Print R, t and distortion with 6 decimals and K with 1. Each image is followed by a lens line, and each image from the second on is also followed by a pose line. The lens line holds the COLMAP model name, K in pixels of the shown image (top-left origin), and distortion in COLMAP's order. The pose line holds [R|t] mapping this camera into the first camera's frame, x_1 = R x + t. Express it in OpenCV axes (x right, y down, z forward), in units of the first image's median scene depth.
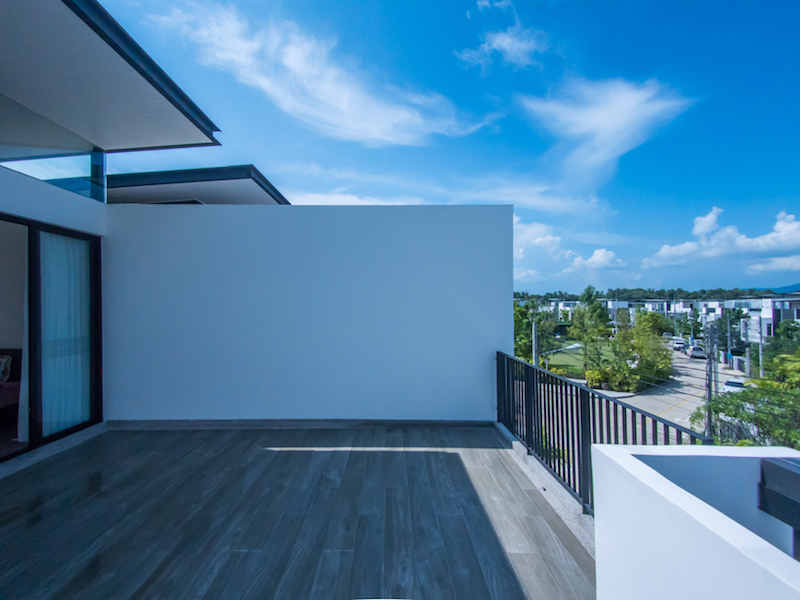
lens RADIAL K [[368.9, 0, 400.0], [0, 368.9, 300.0], [0, 0, 1]] dist [0.001030, -0.011588]
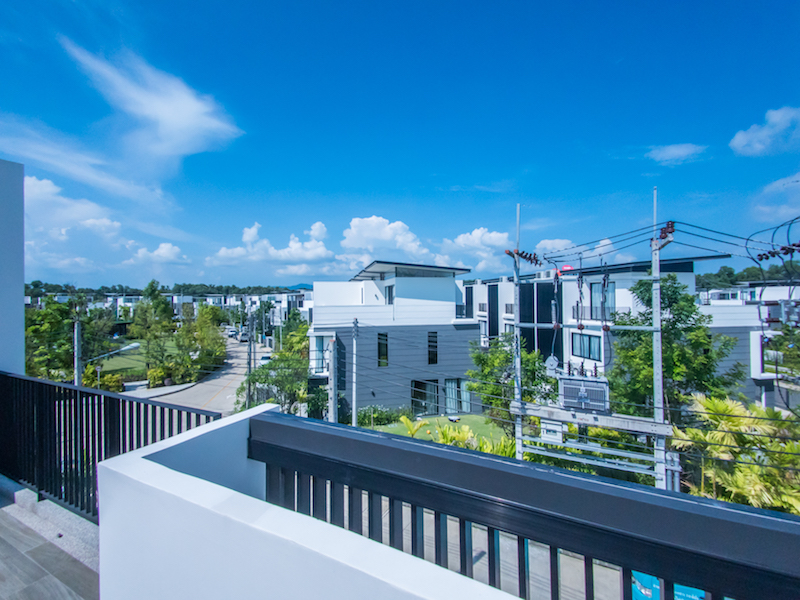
lens RADIAL K [[368.9, 0, 400.0], [0, 368.9, 300.0], [0, 0, 1]] dist [0.001030, -0.011588]
pose [[0.339554, -0.009395, 0.940539, -0.169695], [0.009343, 0.999934, 0.006616, 0.013369], [-0.940540, 0.006541, 0.339620, 0.080193]]
